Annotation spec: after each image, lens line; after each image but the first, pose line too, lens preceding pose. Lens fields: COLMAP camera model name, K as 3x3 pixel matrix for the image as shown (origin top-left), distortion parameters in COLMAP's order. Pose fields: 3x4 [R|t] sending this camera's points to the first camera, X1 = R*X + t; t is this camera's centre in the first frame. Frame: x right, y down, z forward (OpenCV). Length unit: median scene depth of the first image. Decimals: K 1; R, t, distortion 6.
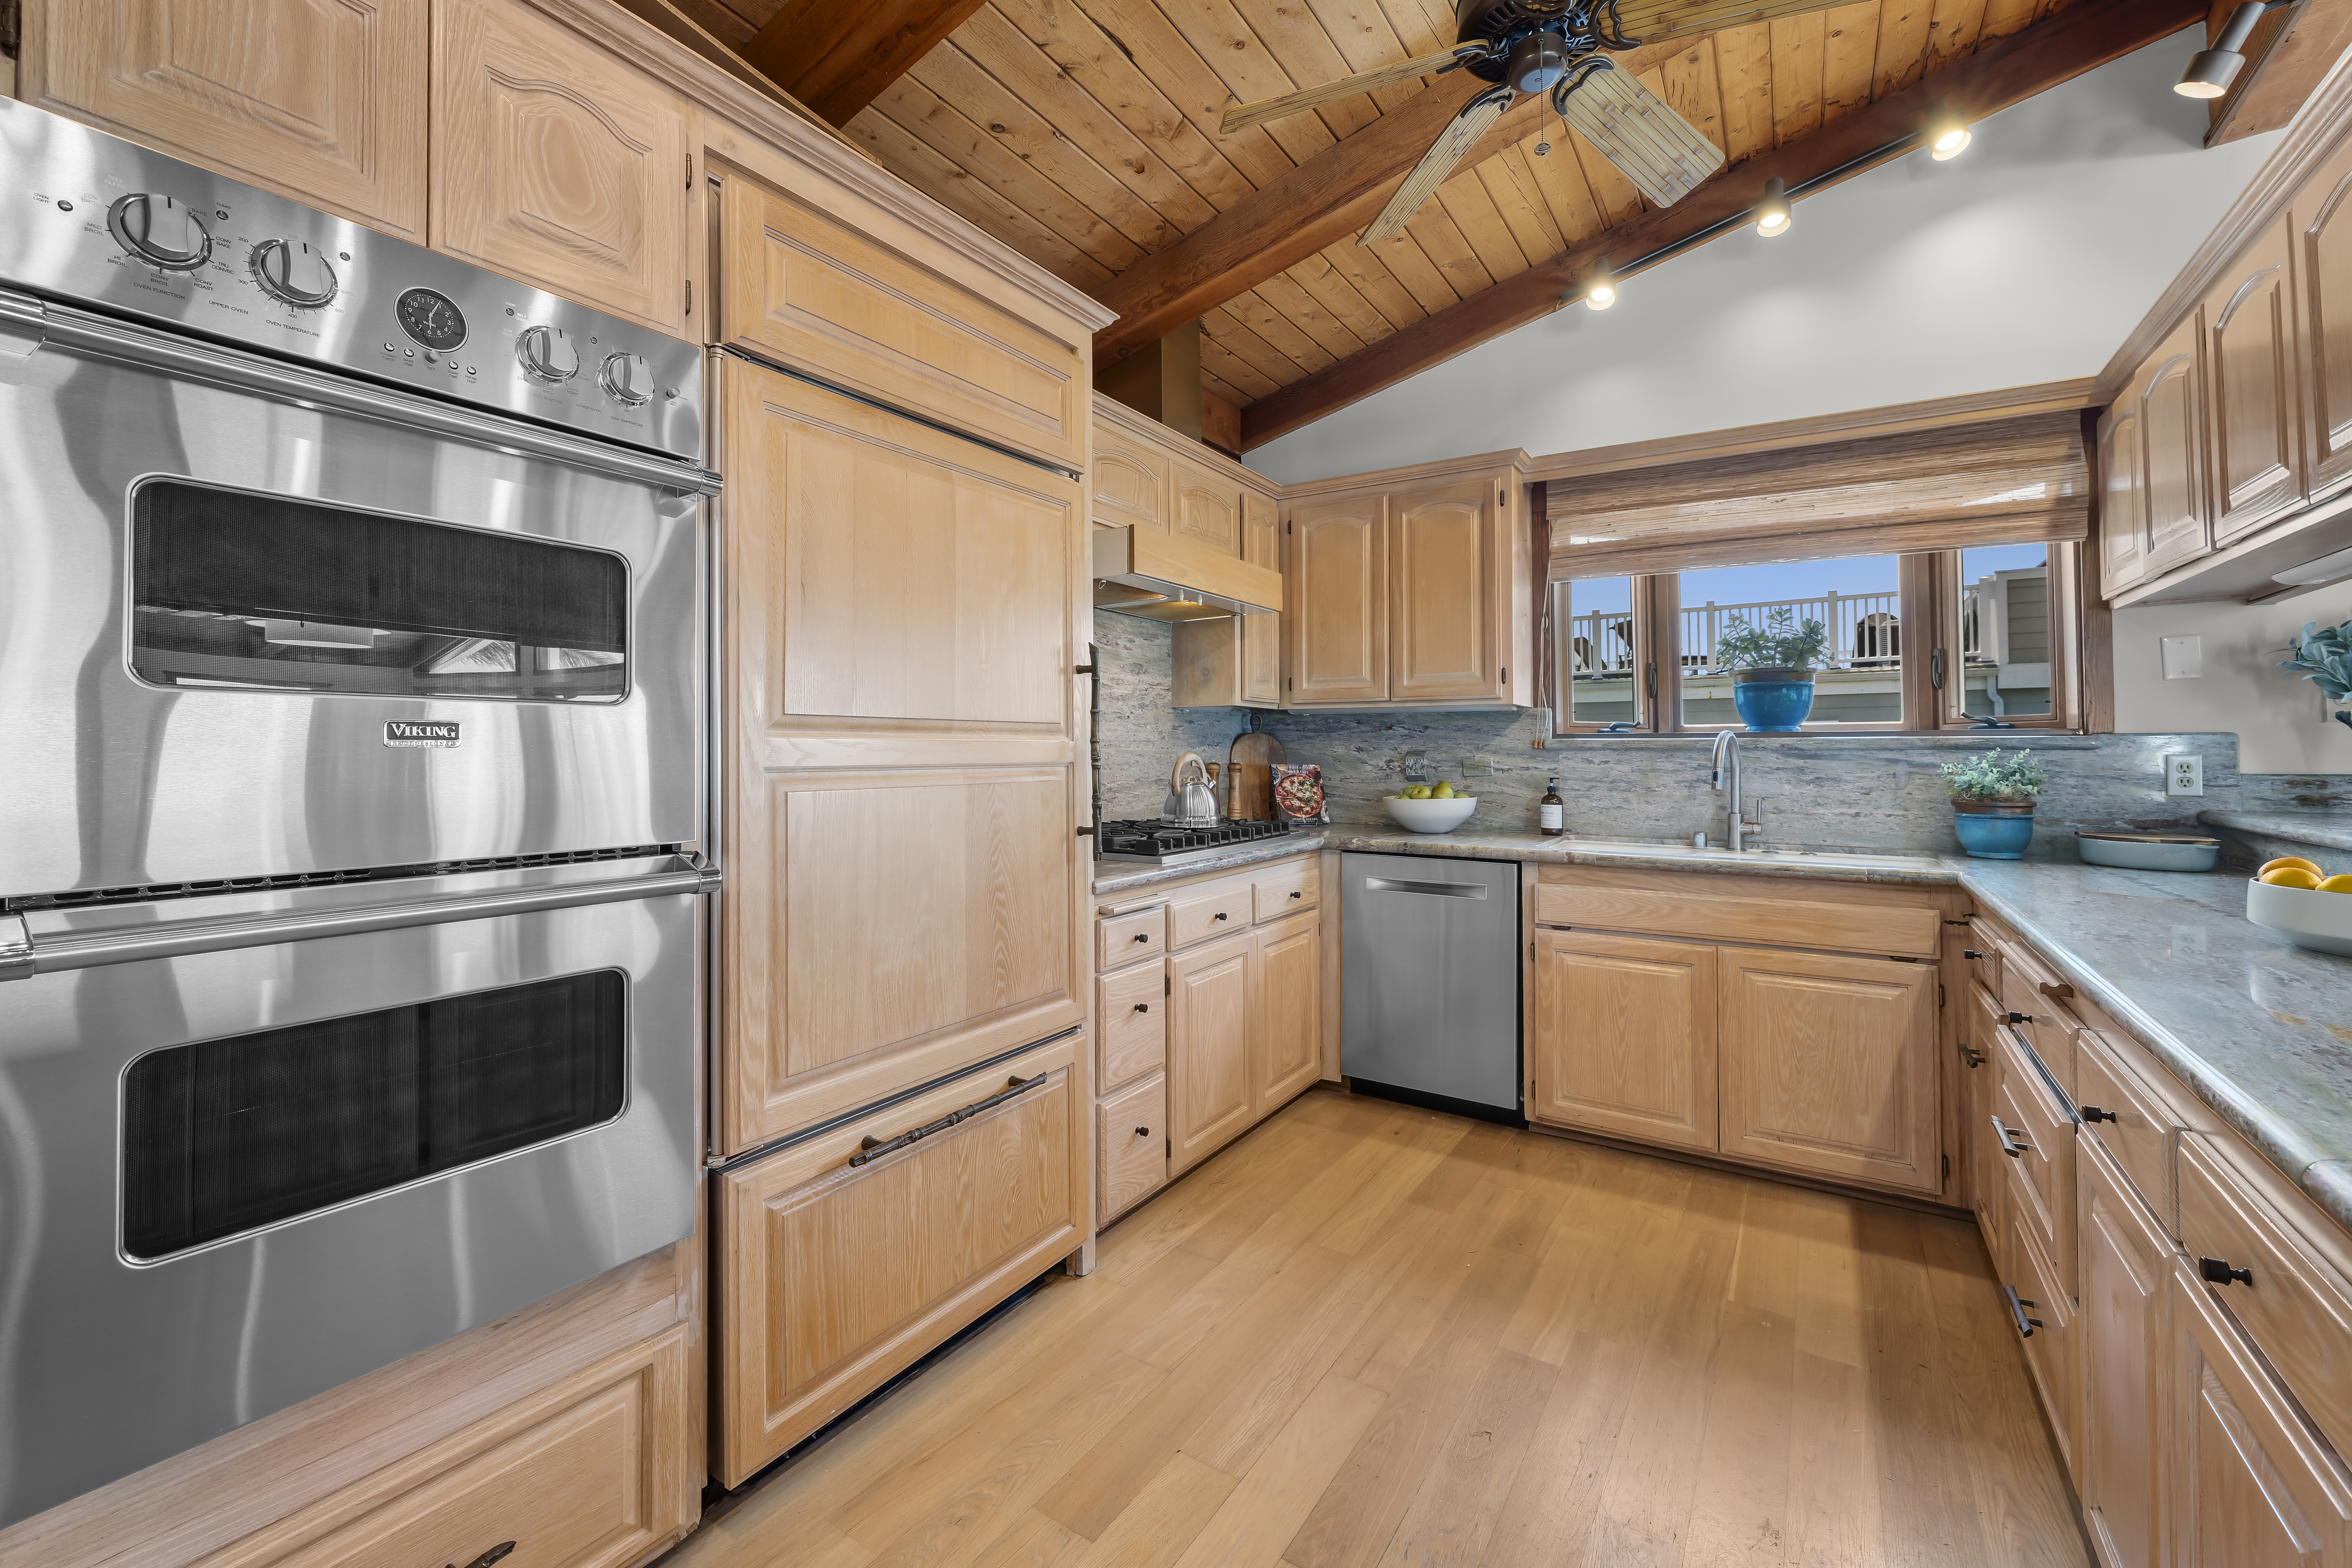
lens RADIAL K [[947.5, 0, 1168.1], [0, 947.5, 733.5], [0, 0, 1]] dist [-0.000405, 0.000699]
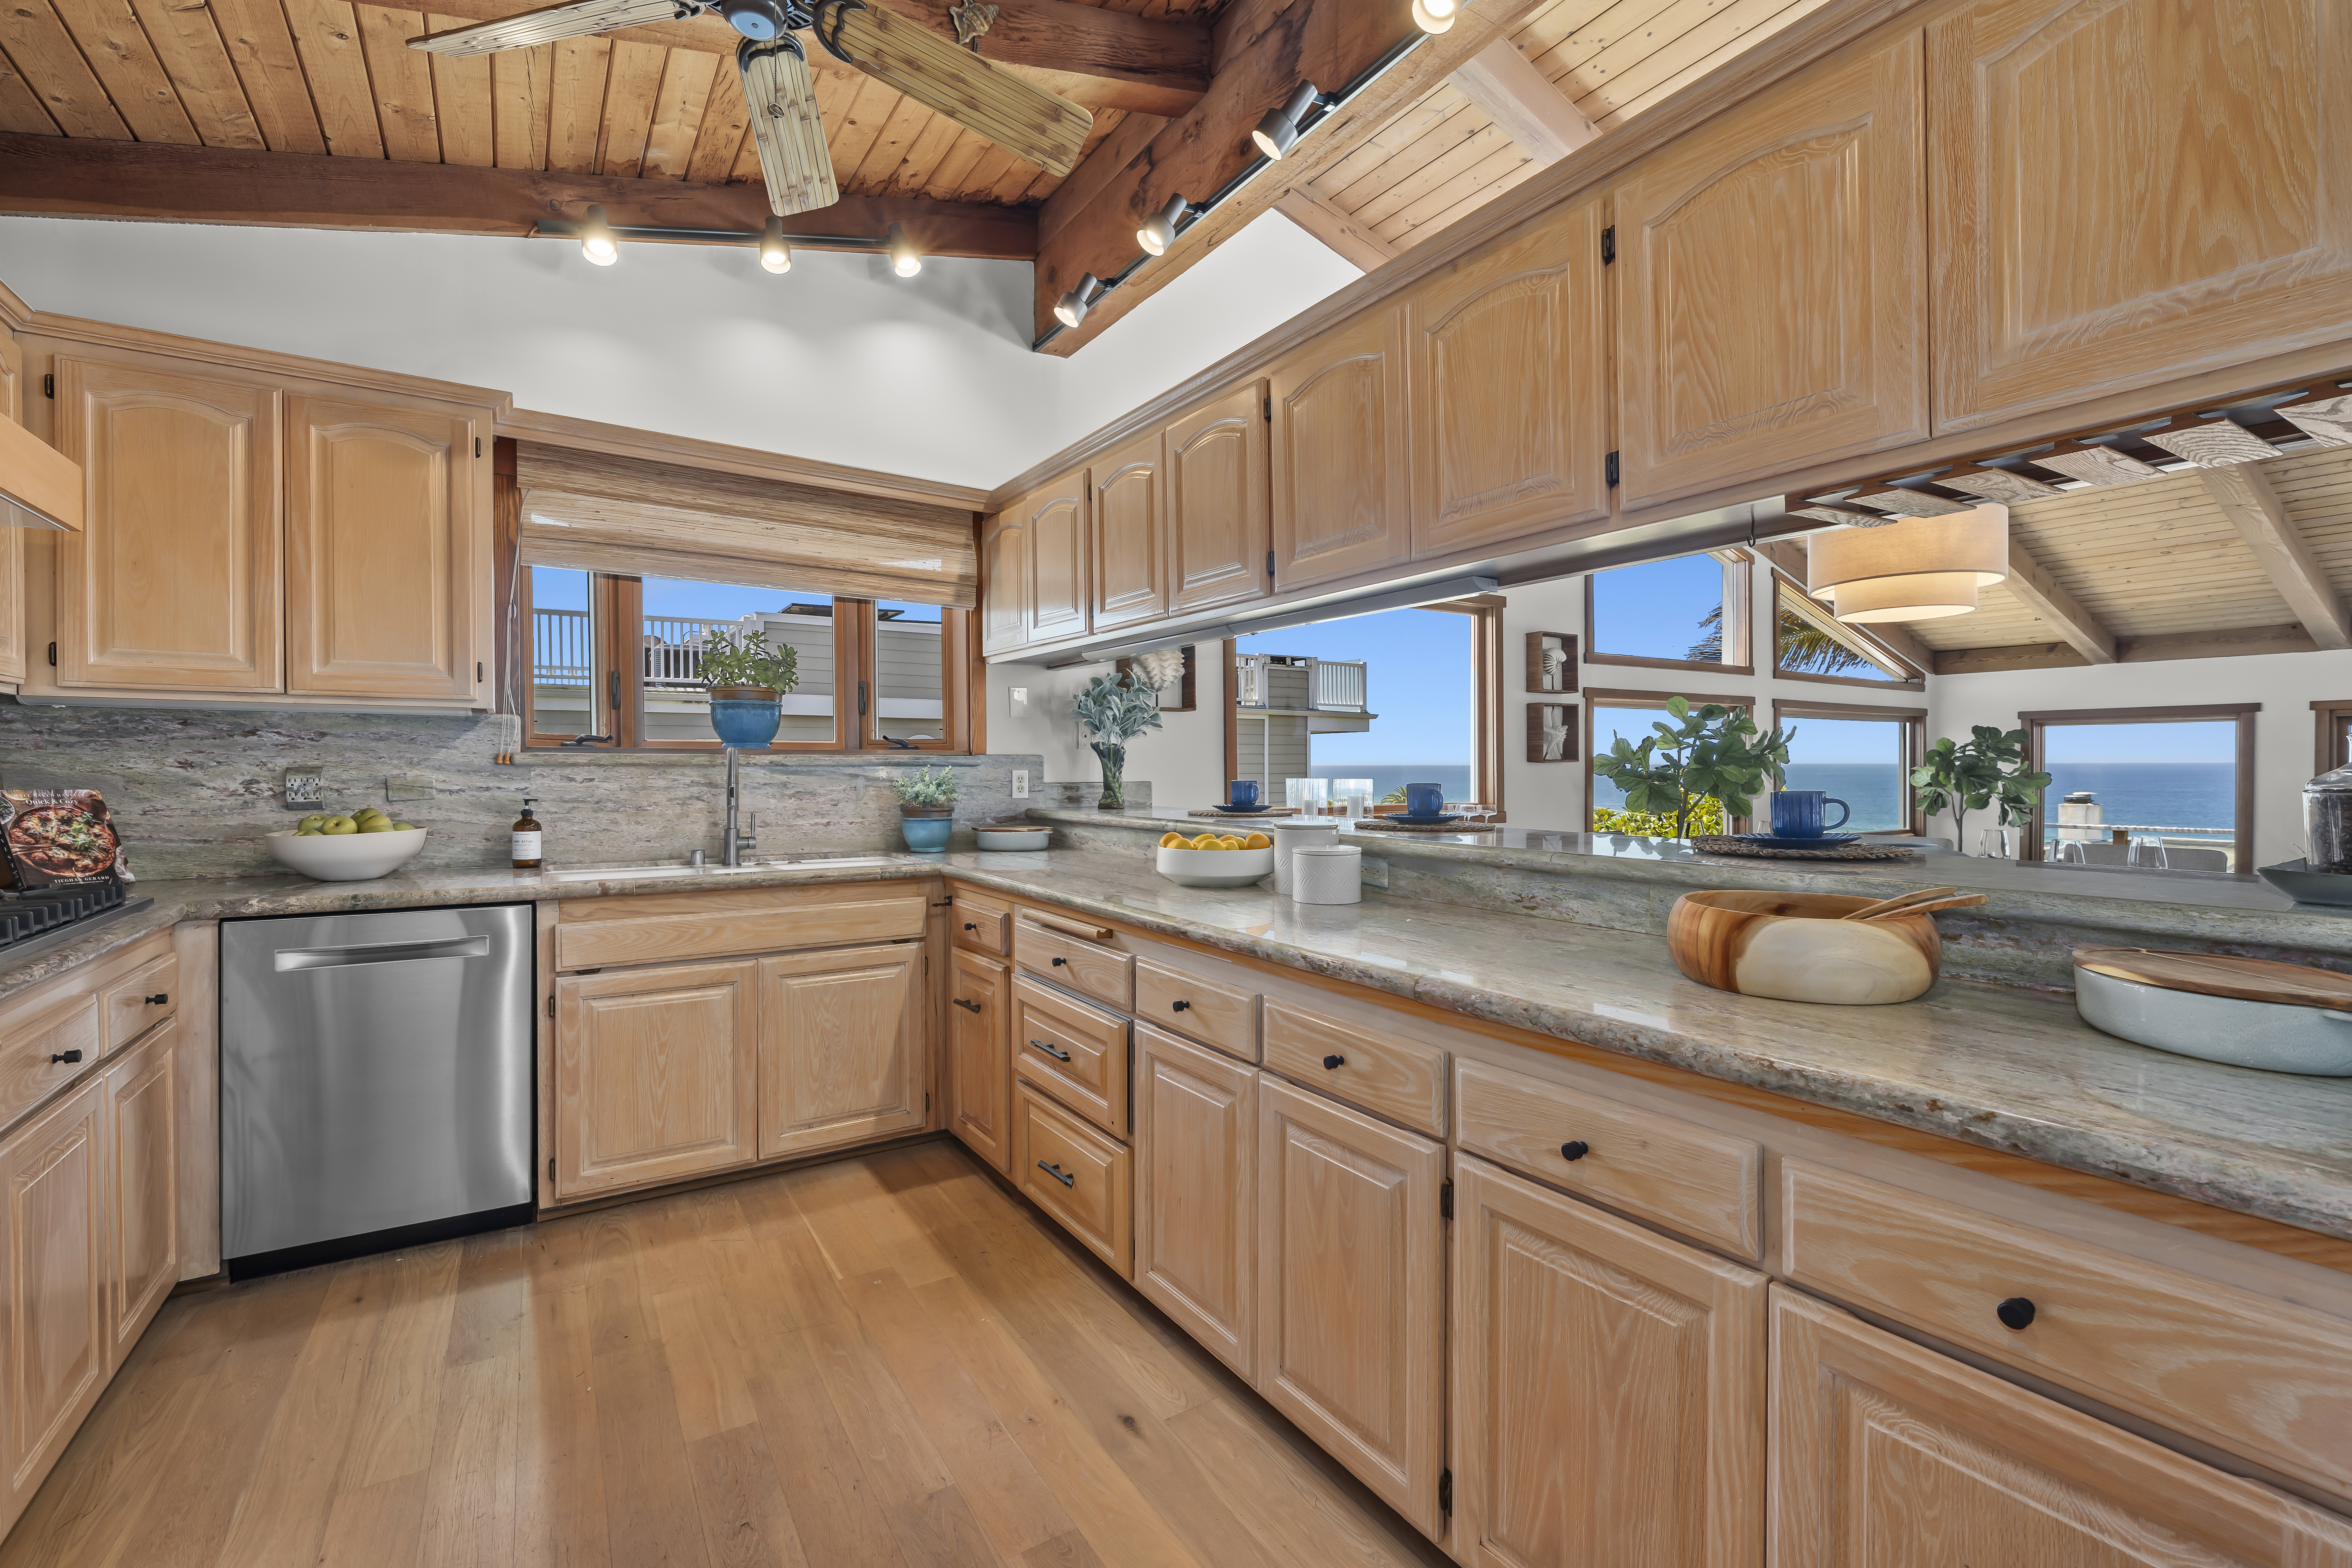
lens RADIAL K [[1013.7, 0, 1162.7], [0, 1013.7, 772.8], [0, 0, 1]] dist [0.001893, 0.000270]
pose [[0.421023, -0.004359, 0.907039, -0.198333], [-0.016833, 0.999779, 0.012618, 0.003222], [-0.906894, -0.020580, 0.420856, 0.135009]]
